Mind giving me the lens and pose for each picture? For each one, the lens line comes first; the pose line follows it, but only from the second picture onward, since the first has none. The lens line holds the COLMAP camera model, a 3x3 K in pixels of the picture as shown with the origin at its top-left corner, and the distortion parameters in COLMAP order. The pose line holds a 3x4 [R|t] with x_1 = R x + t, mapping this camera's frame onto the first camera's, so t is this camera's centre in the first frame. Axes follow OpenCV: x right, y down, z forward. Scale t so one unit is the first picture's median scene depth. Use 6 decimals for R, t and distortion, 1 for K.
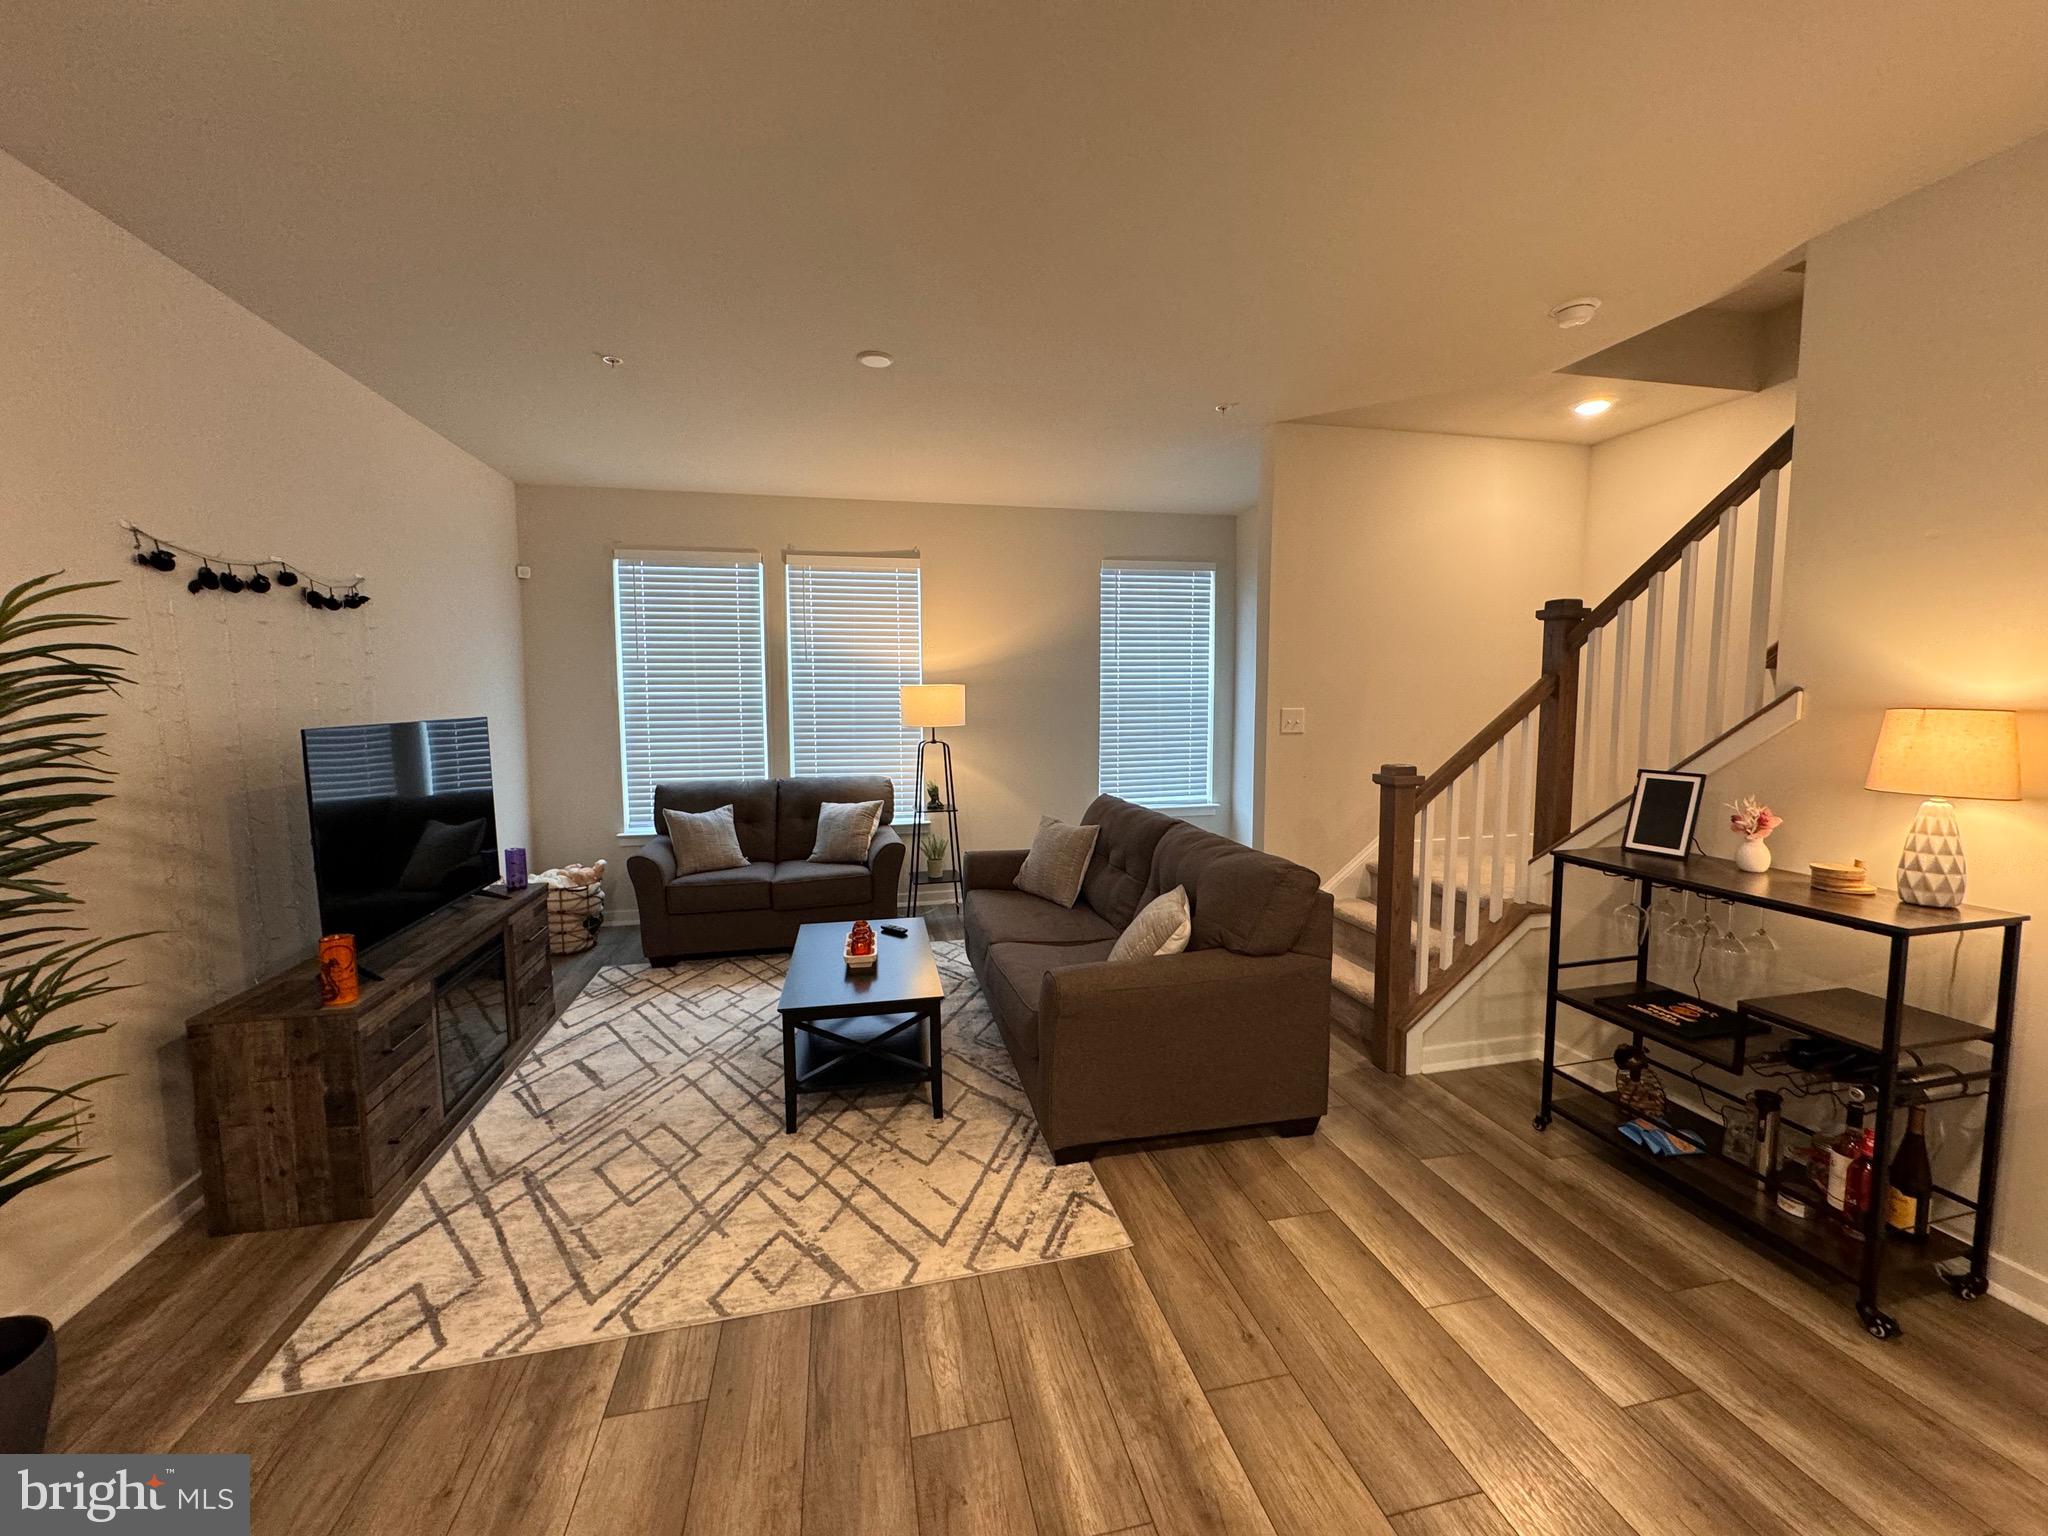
lens RADIAL K [[814.2, 0, 1021.7], [0, 814.2, 765.5], [0, 0, 1]] dist [-0.003206, 0.000466]
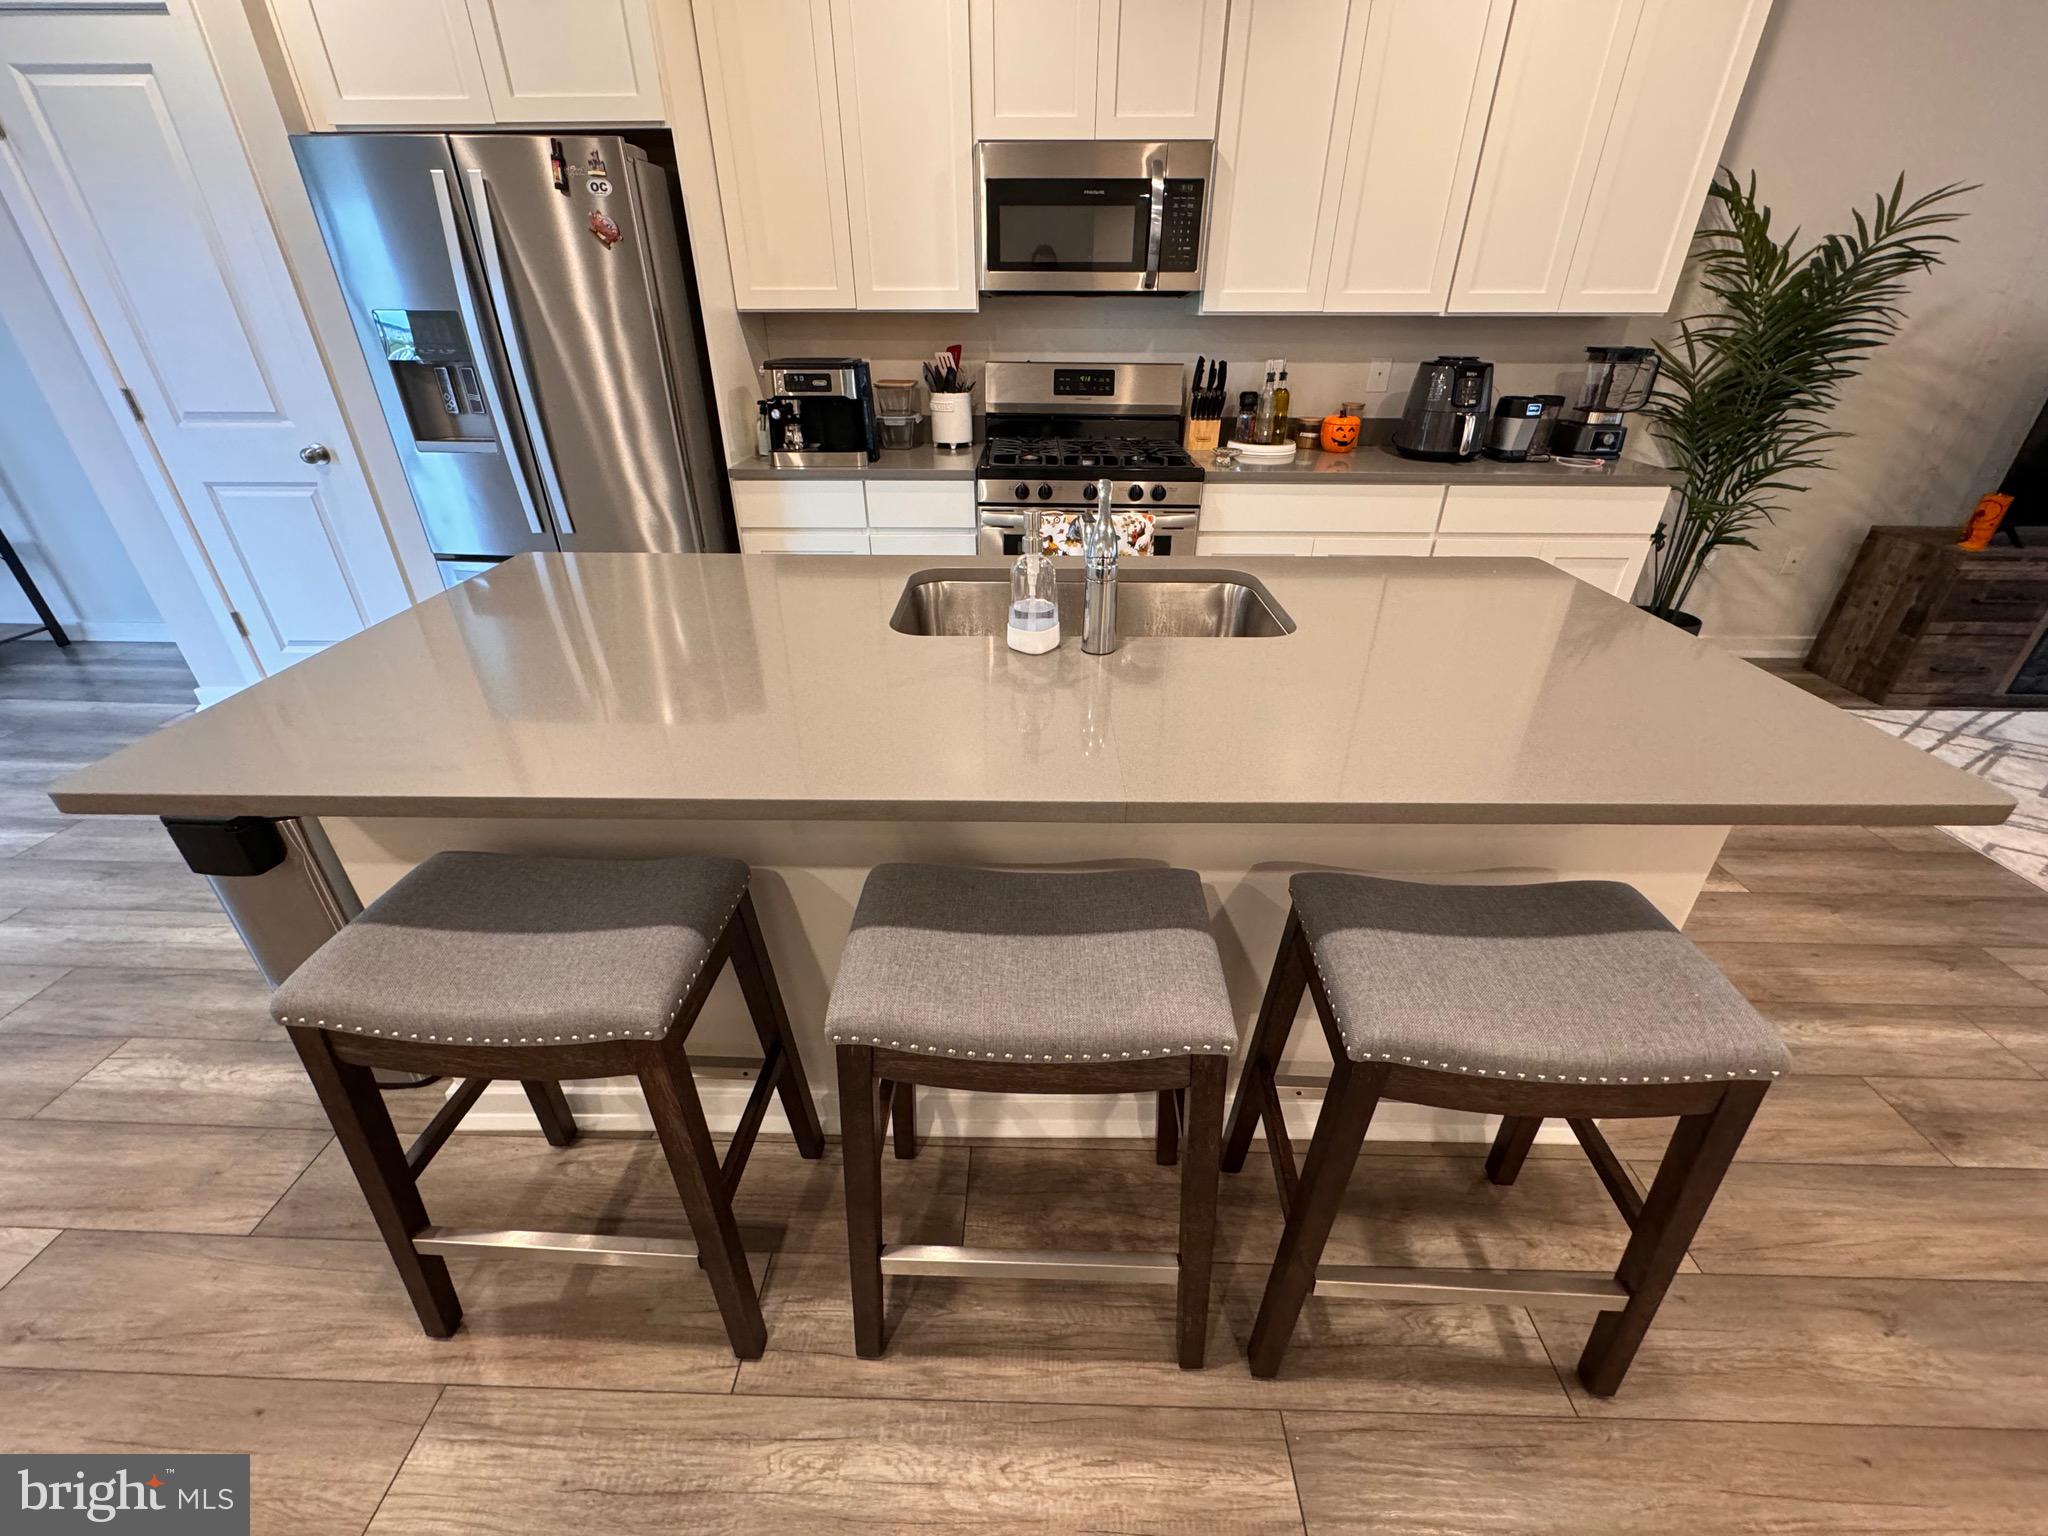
lens RADIAL K [[814.2, 0, 1021.7], [0, 814.2, 765.5], [0, 0, 1]] dist [-0.003206, 0.000466]
pose [[-0.238595, 0.480104, -0.844140, 0.695101], [-0.089603, 0.854653, 0.511409, 0.053390], [0.966977, 0.197657, -0.160897, -0.167616]]
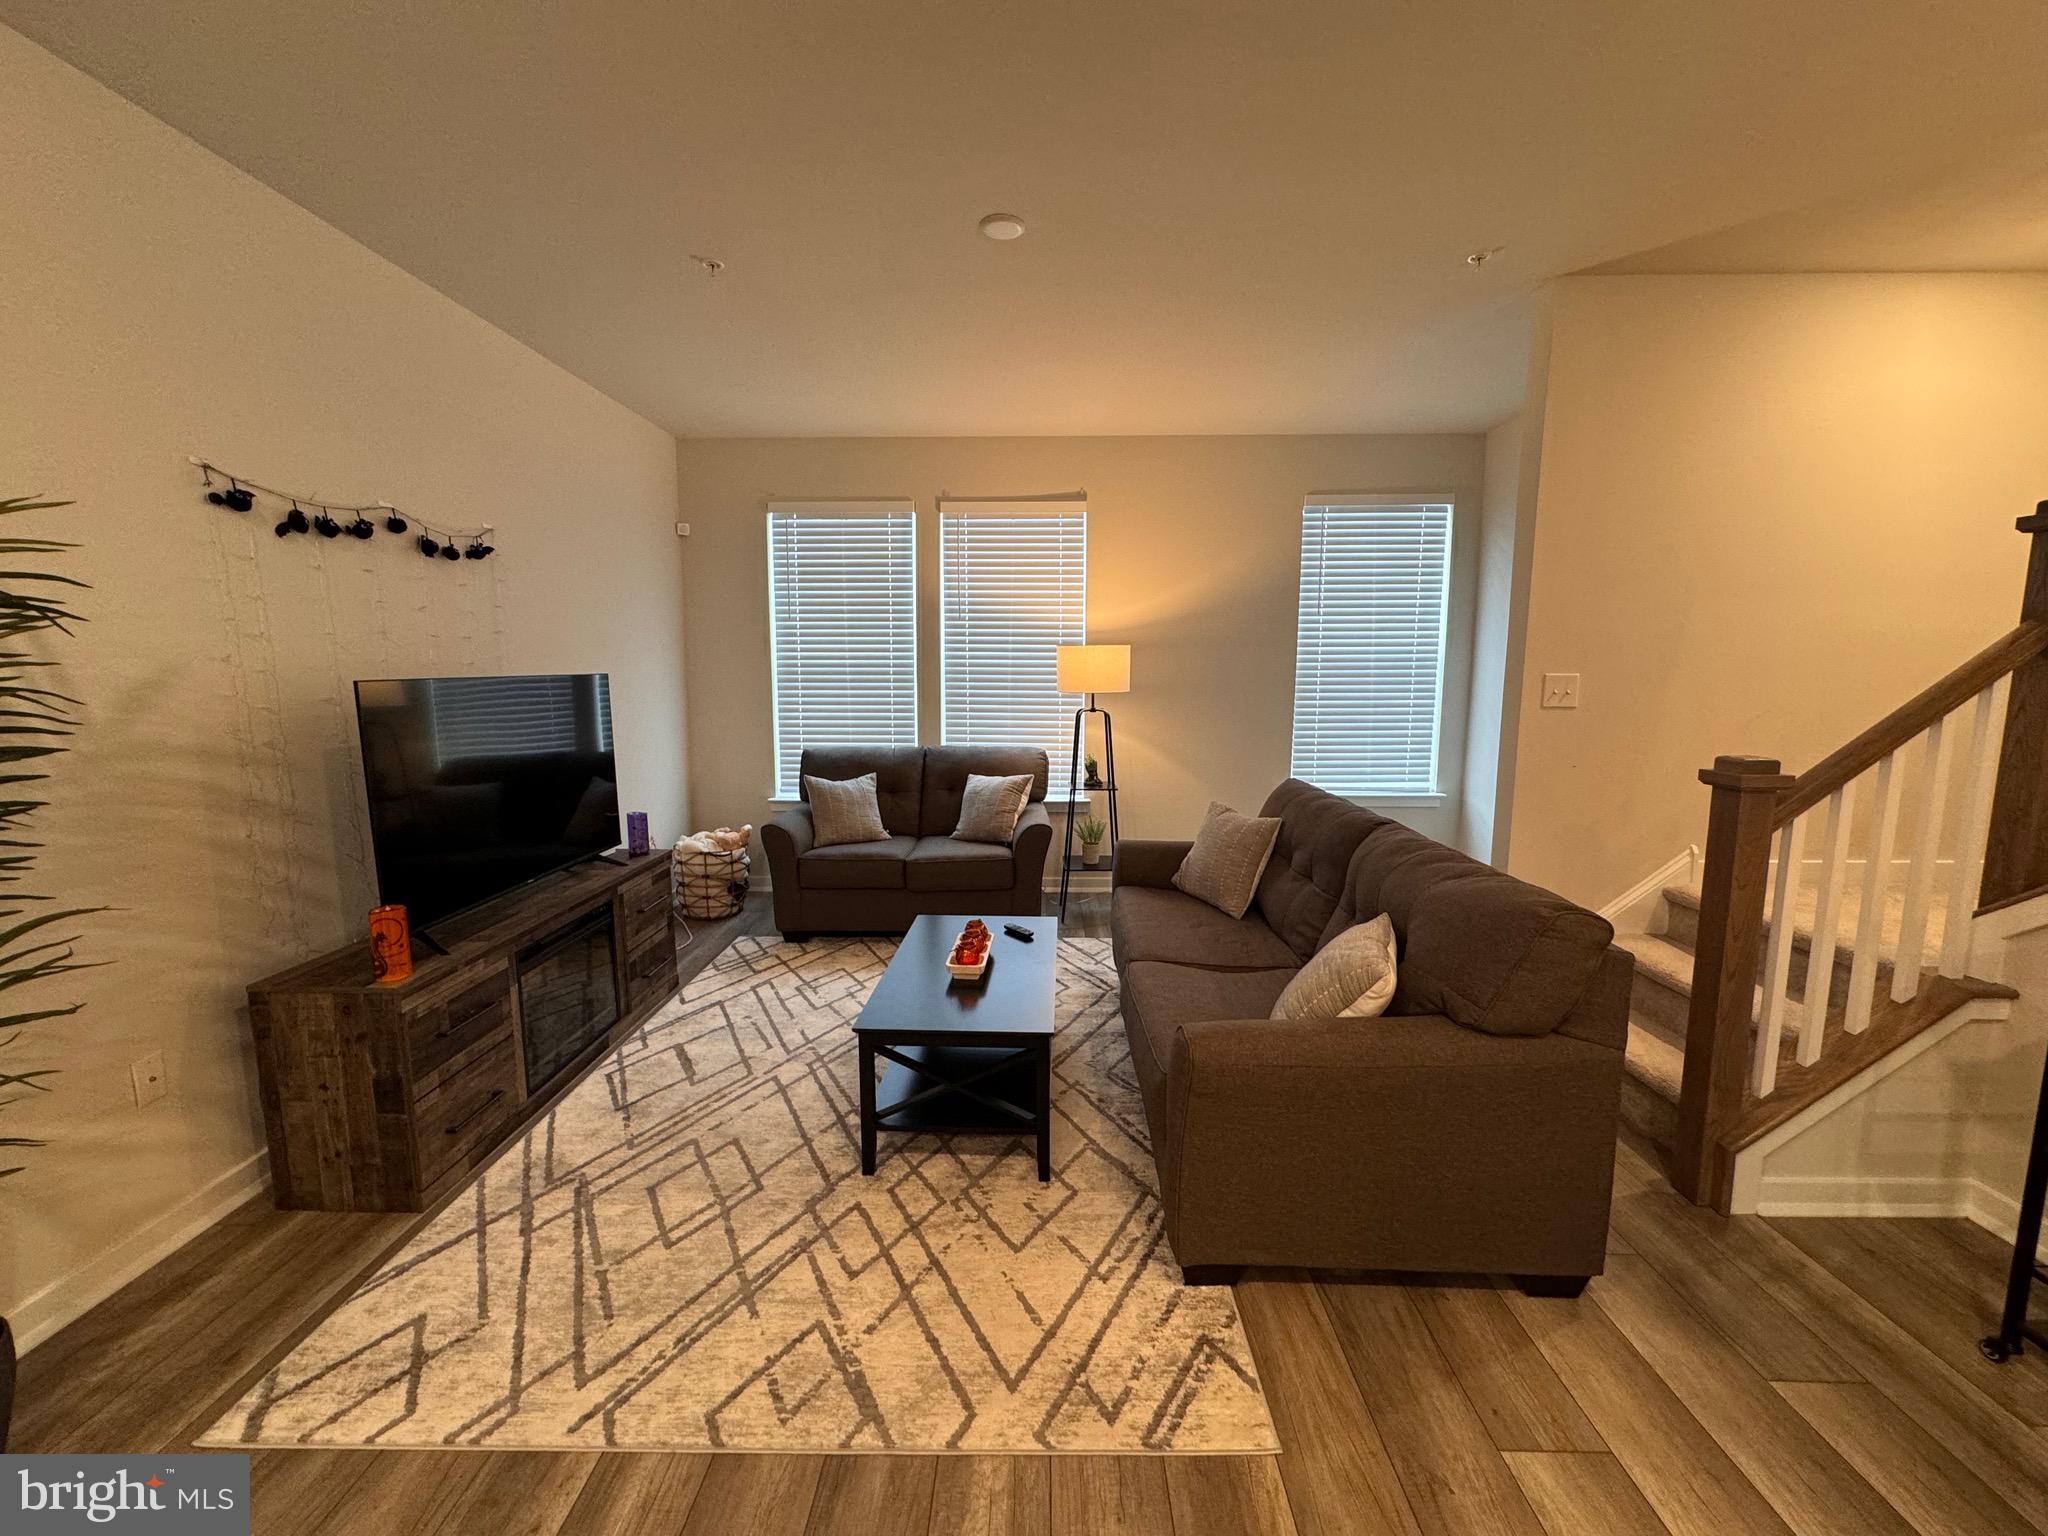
lens RADIAL K [[814.2, 0, 1021.7], [0, 814.2, 765.5], [0, 0, 1]] dist [-0.003206, 0.000466]
pose [[0.970593, 0.035970, -0.238023, 0.054896], [-0.027106, 0.998815, 0.040411, -0.005395], [0.239195, -0.032771, 0.970418, 0.250935]]
